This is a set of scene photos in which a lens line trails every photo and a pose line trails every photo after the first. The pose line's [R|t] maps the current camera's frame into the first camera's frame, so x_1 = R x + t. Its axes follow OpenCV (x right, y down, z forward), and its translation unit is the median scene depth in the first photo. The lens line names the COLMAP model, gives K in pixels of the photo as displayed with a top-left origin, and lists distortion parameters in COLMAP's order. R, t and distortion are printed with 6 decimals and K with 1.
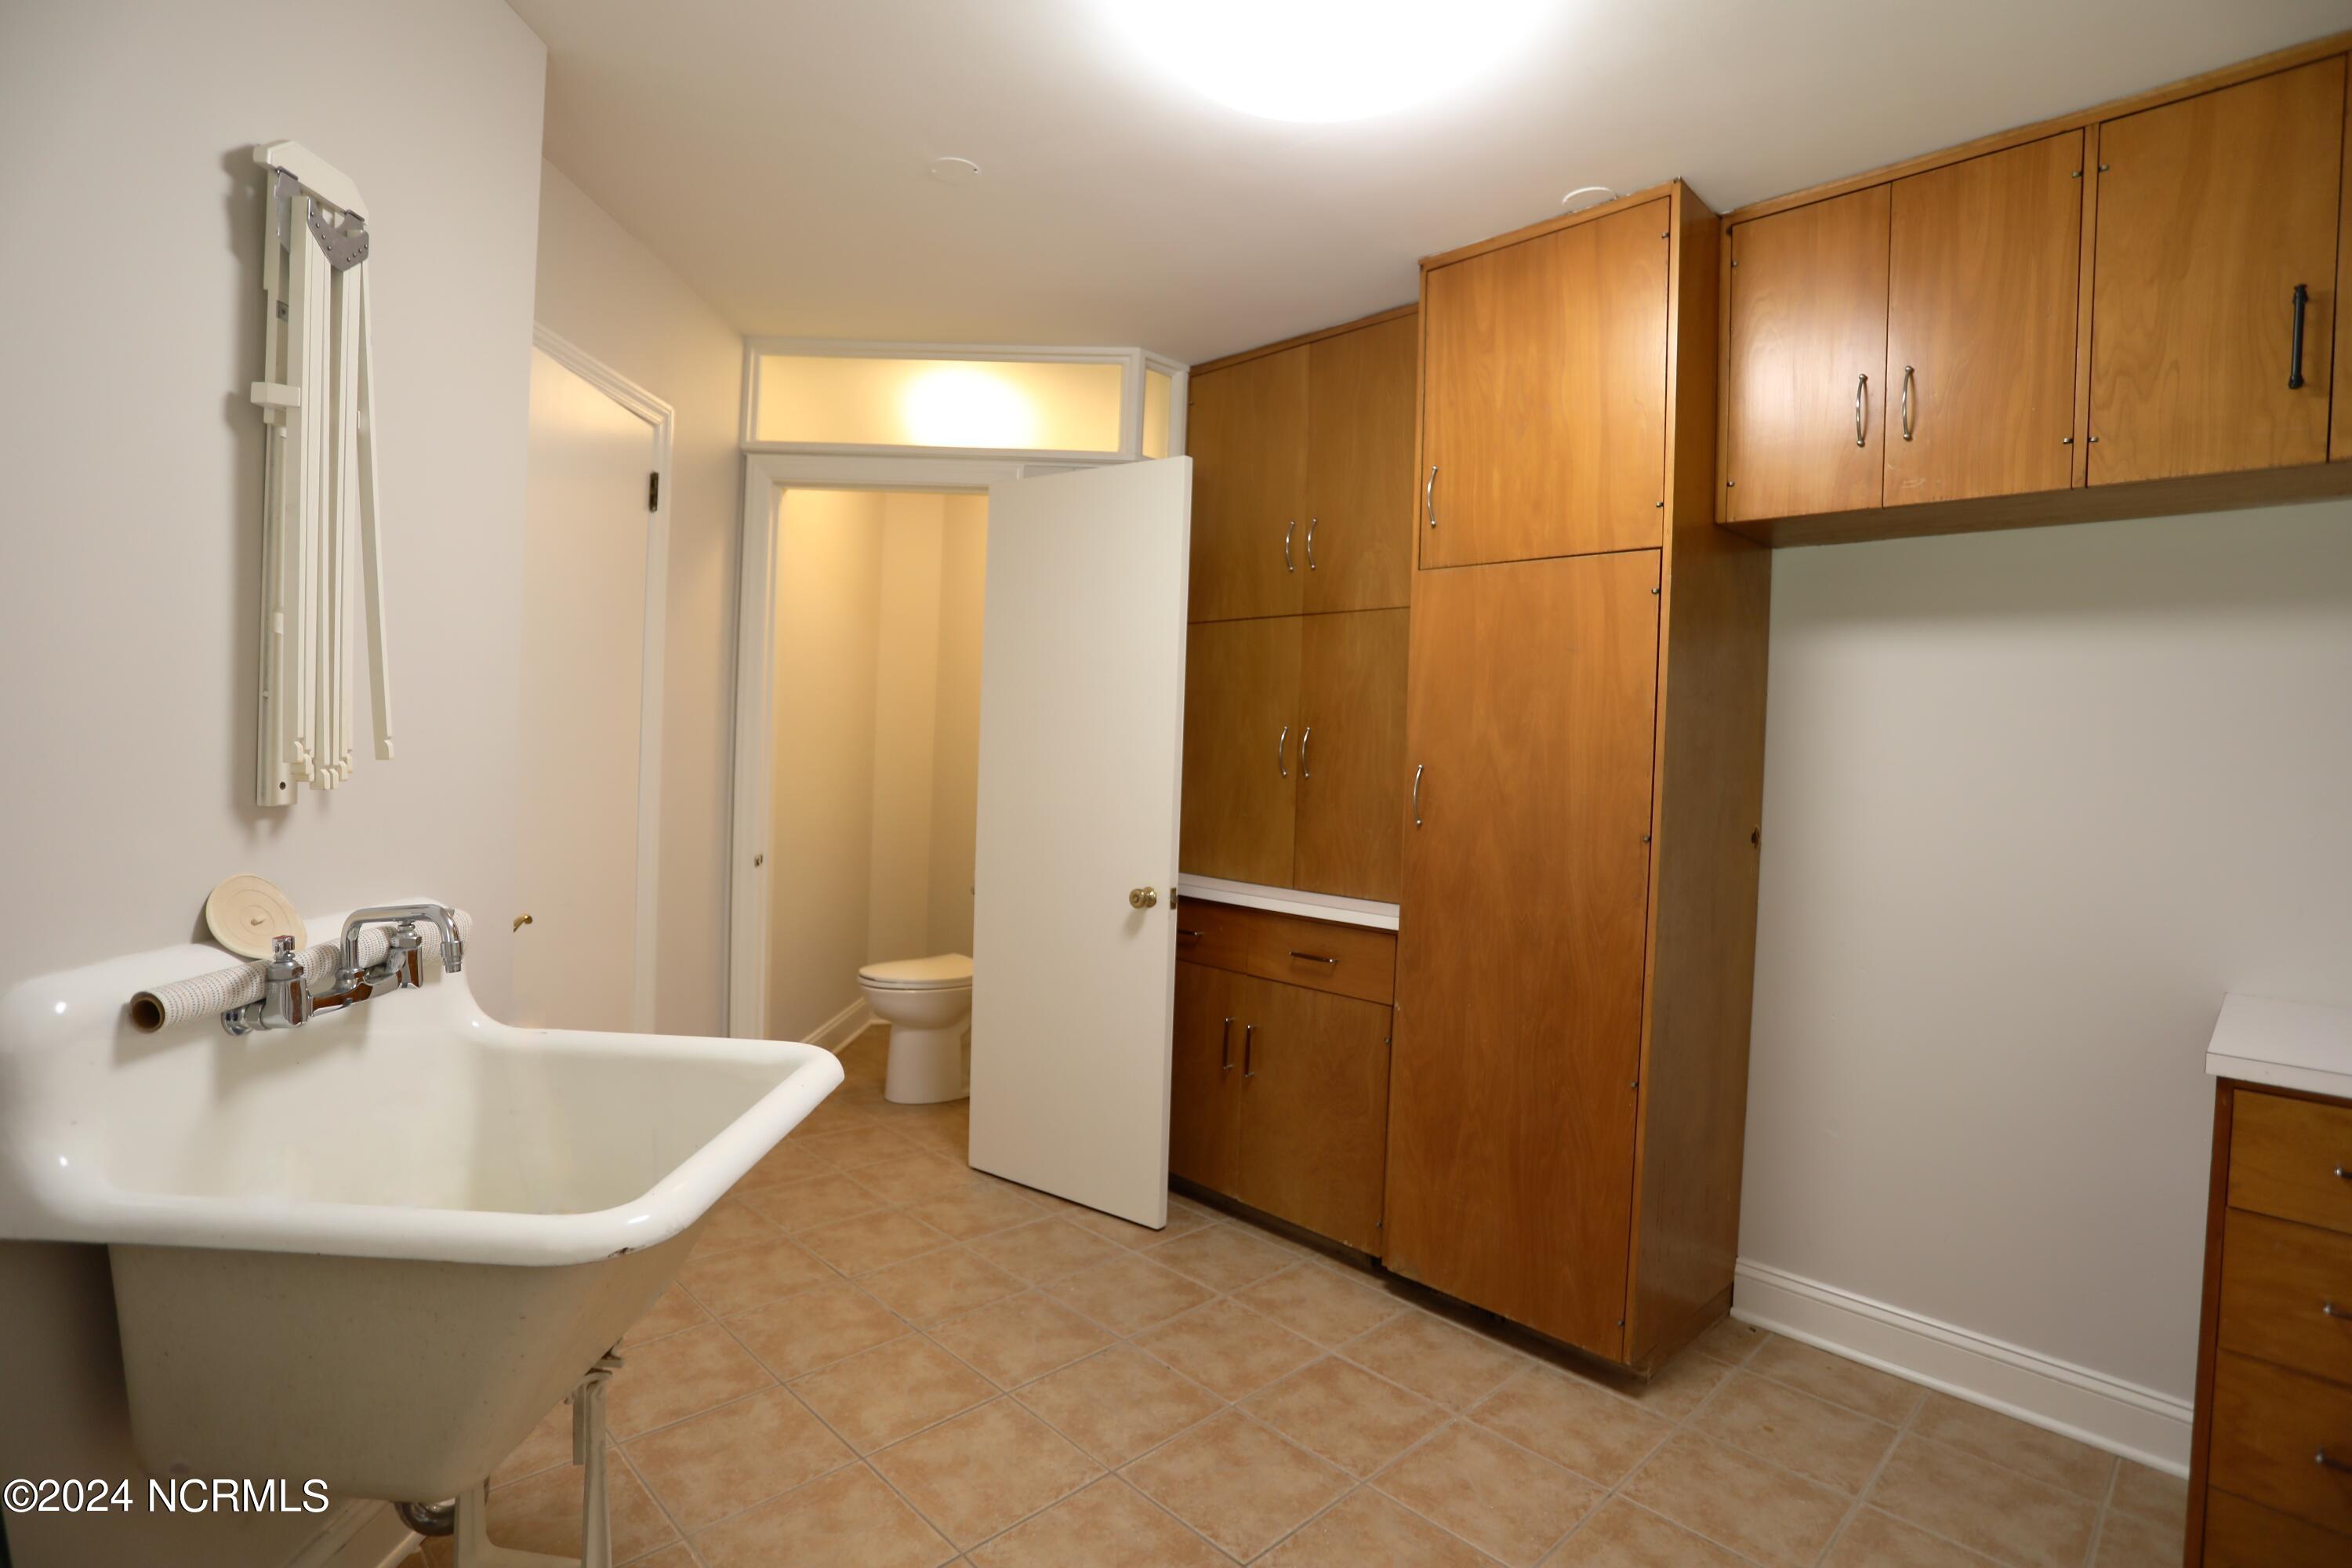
lens RADIAL K [[1145.7, 0, 1173.0], [0, 1145.7, 768.2], [0, 0, 1]] dist [-0.080546, 0.038739]
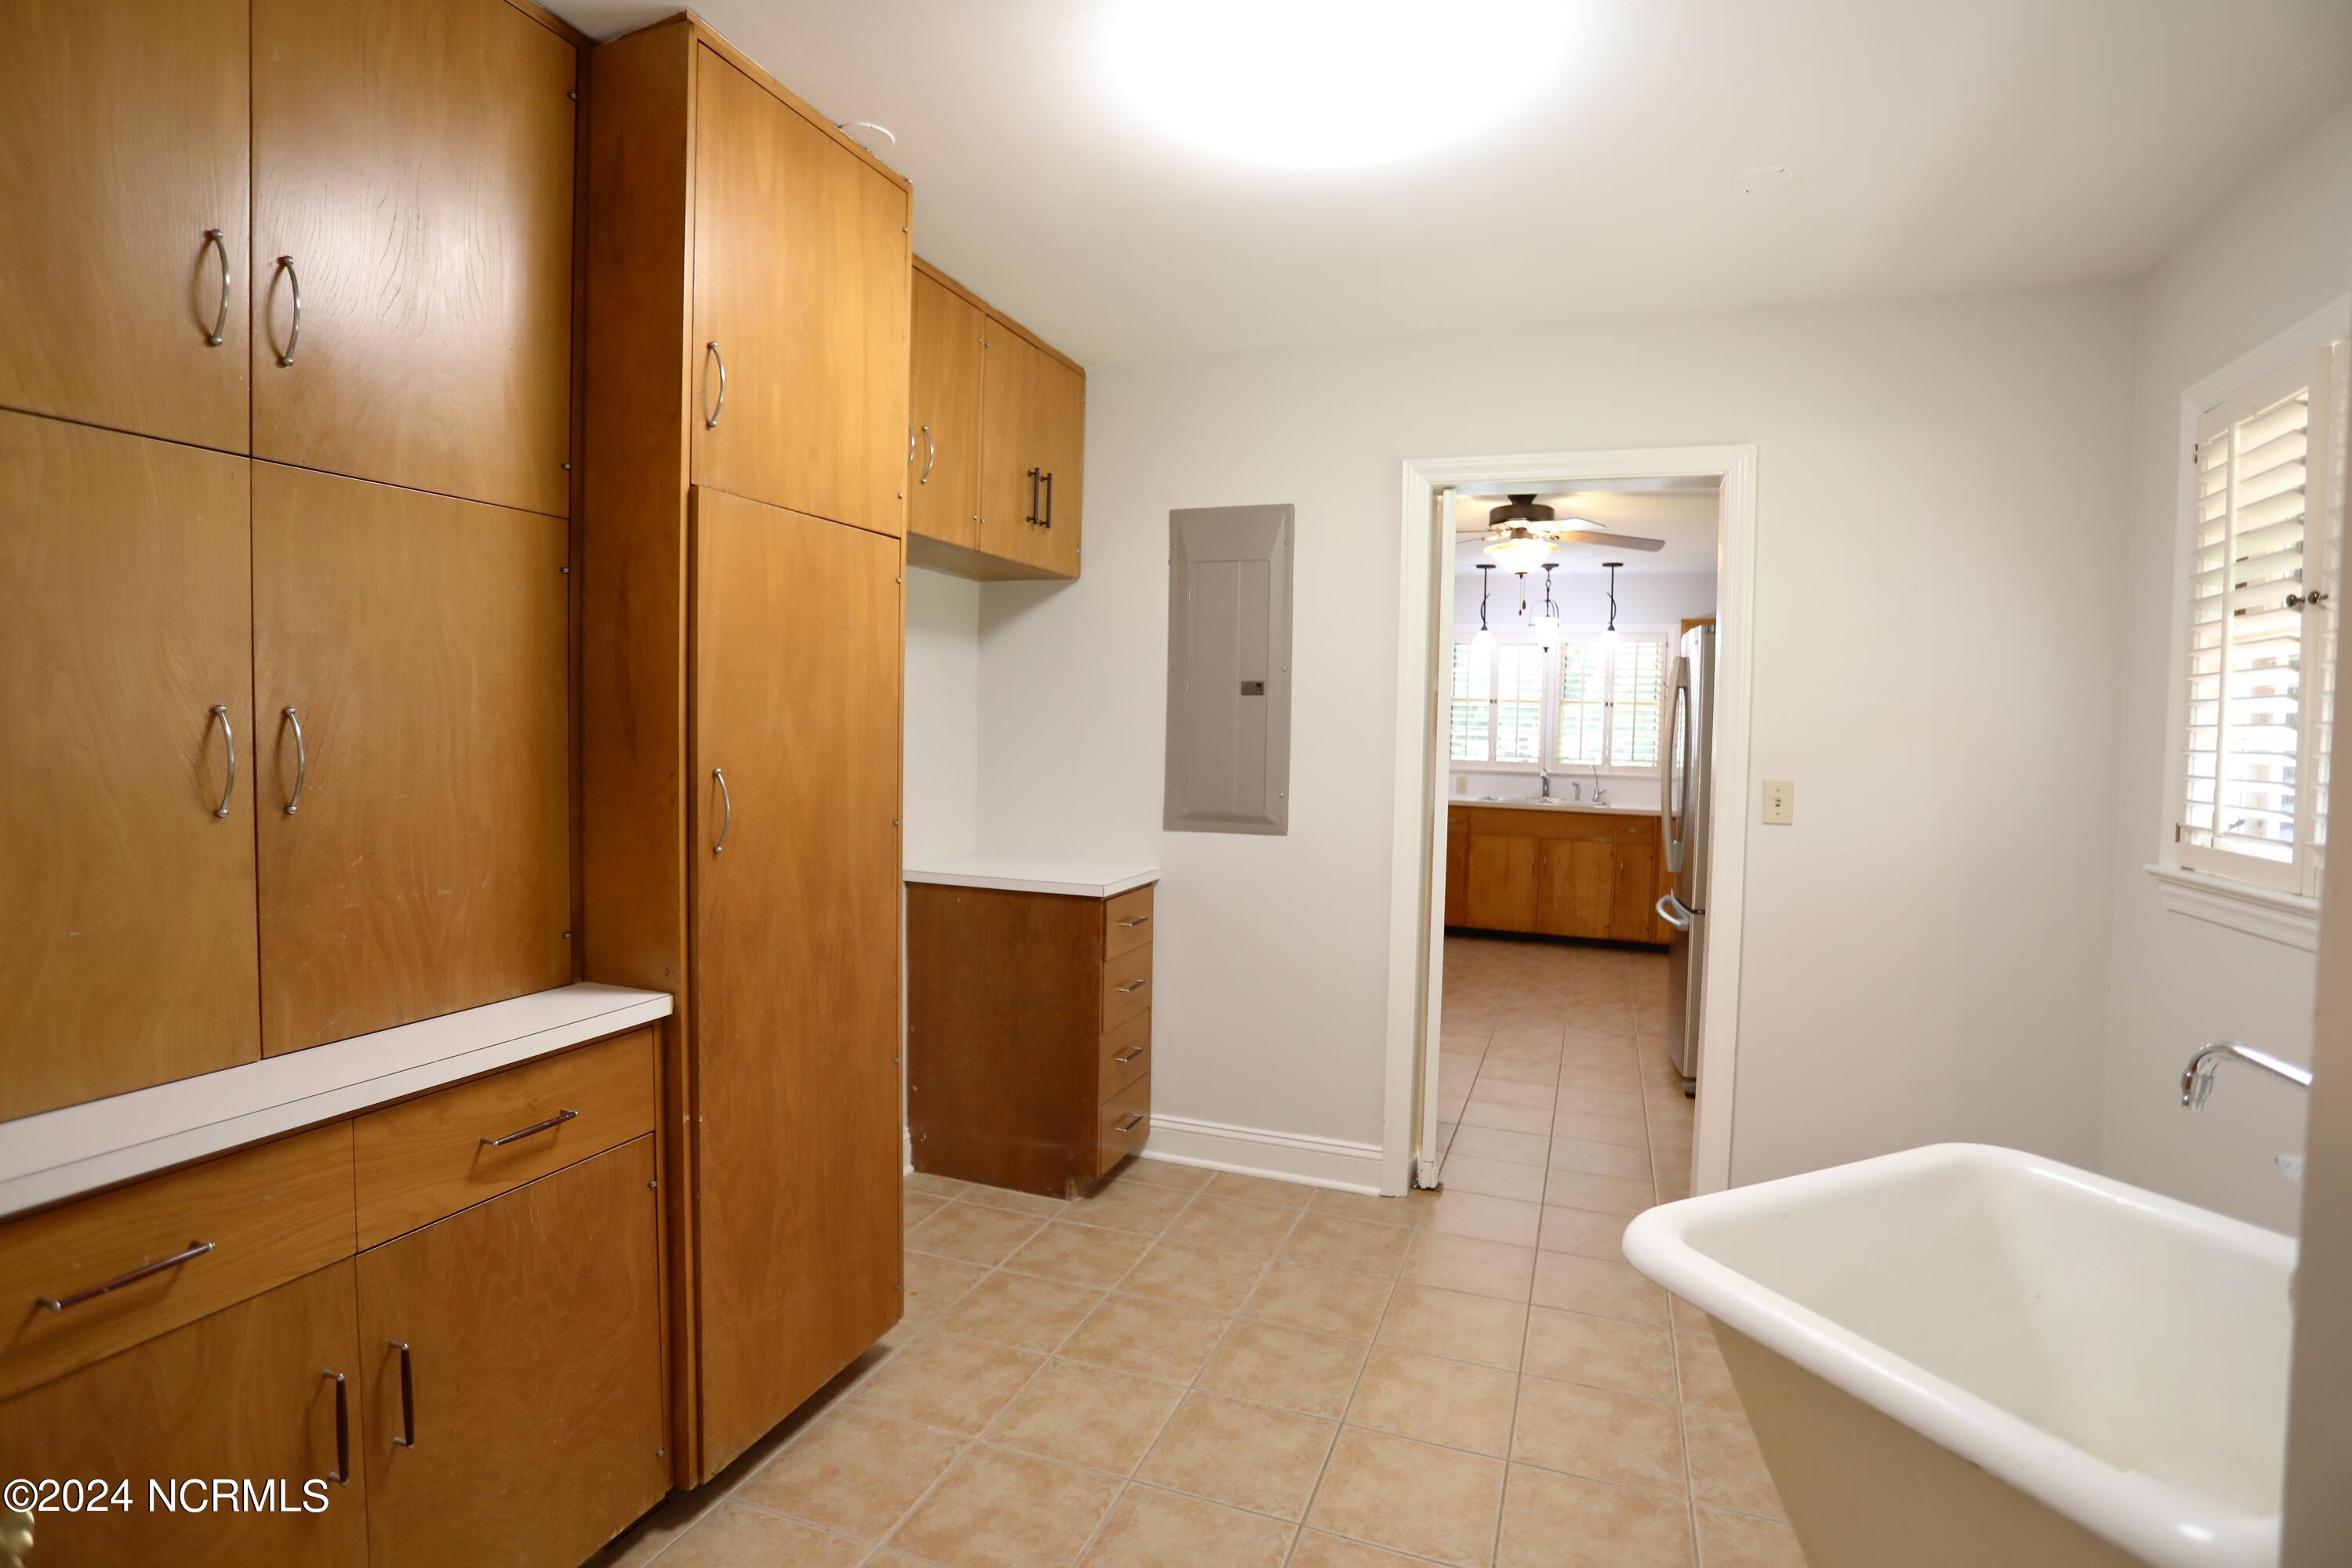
lens RADIAL K [[1145.7, 0, 1173.0], [0, 1145.7, 768.2], [0, 0, 1]] dist [-0.080546, 0.038739]
pose [[-0.419803, -0.078626, 0.904203, -0.629927], [-0.015520, 0.996717, 0.079466, -0.073579], [-0.907482, 0.019327, -0.419645, 1.222024]]
